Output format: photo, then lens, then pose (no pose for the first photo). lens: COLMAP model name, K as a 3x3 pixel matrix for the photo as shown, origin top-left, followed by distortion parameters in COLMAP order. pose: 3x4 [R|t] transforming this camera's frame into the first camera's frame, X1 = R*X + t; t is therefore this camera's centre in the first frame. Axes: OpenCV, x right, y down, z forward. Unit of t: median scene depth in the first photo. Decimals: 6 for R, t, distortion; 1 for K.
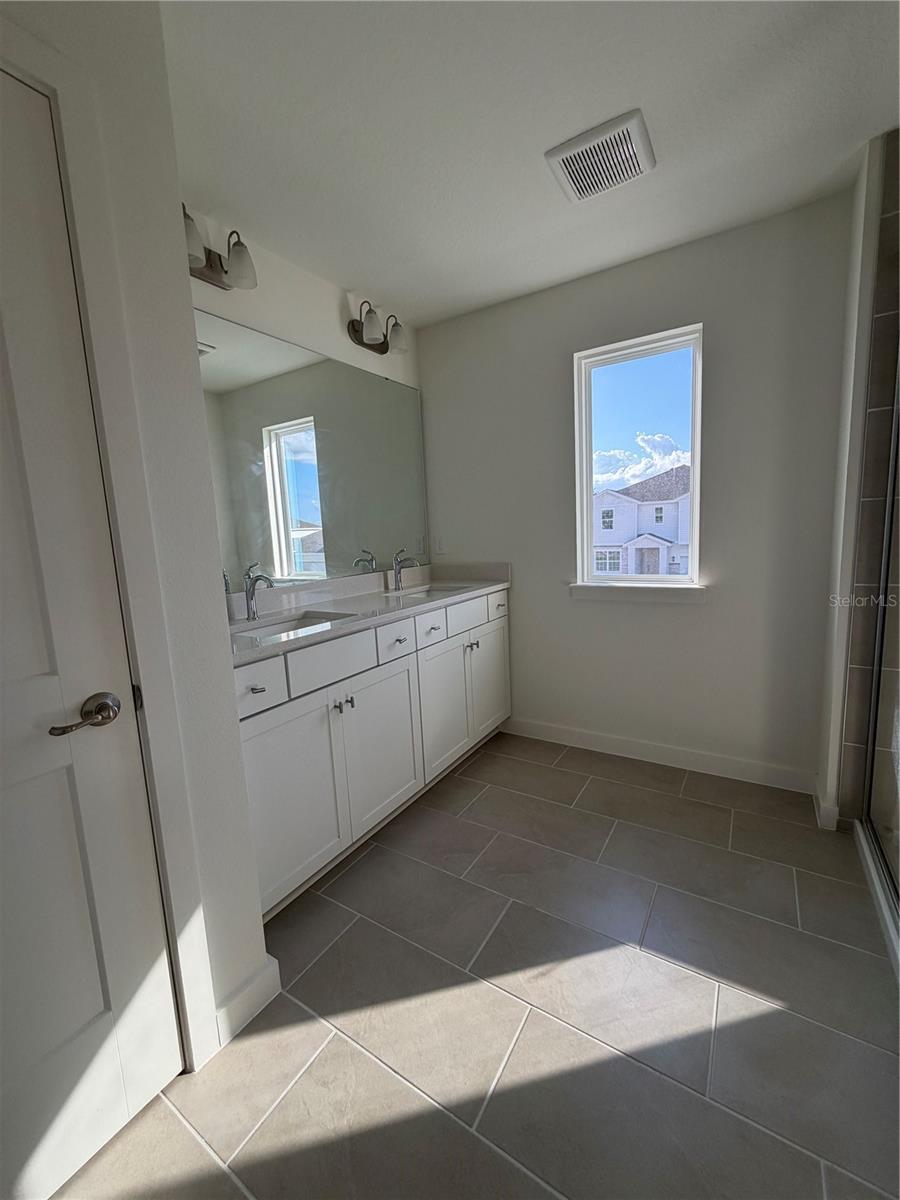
lens RADIAL K [[481.5, 0, 450.0], [0, 481.5, 597.7], [0, 0, 1]] dist [-0.001410, 0.001793]
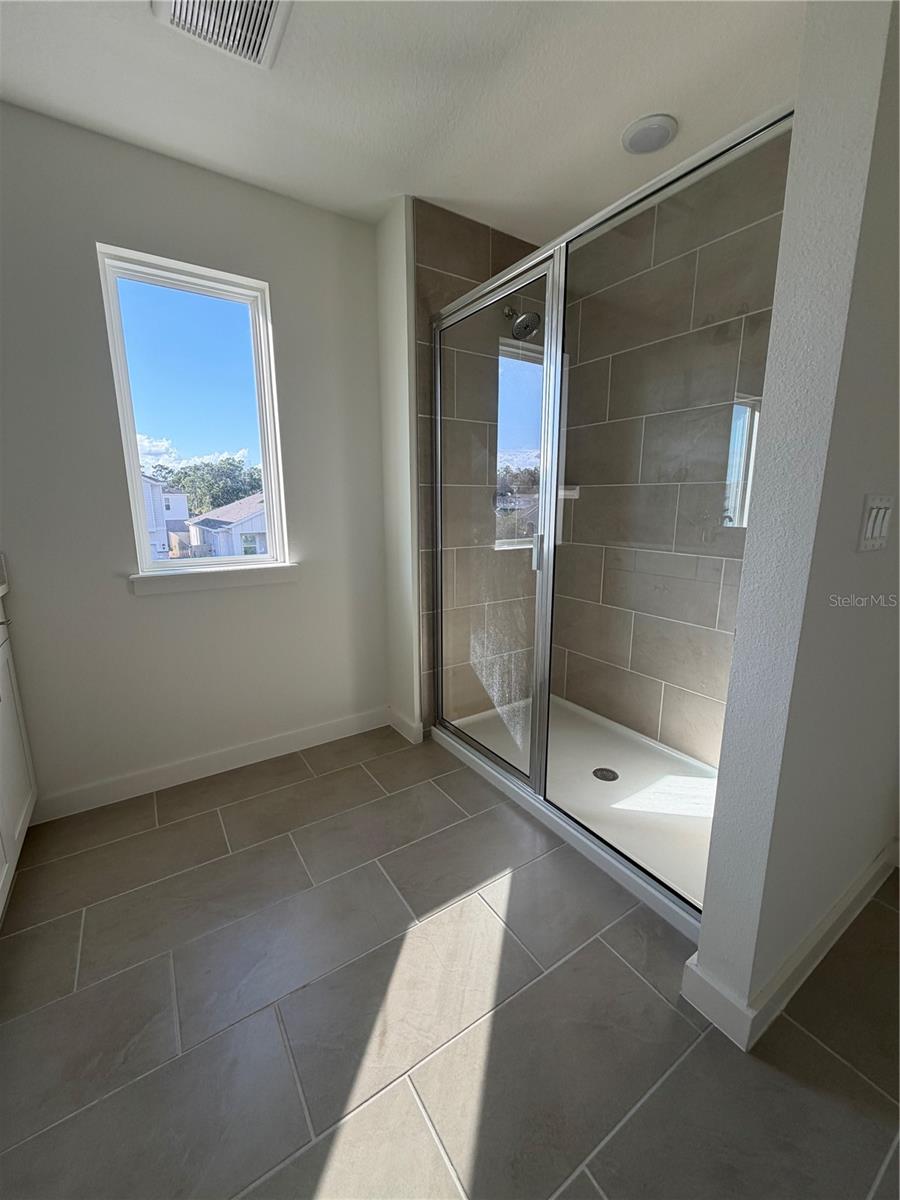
lens RADIAL K [[481.5, 0, 451.7], [0, 481.5, 597.0], [0, 0, 1]] dist [-0.001410, 0.001793]
pose [[0.410275, -0.133184, 0.902184, -0.258638], [0.112950, 0.989082, 0.094648, -0.013687], [-0.904940, 0.063071, 0.420839, 0.320559]]
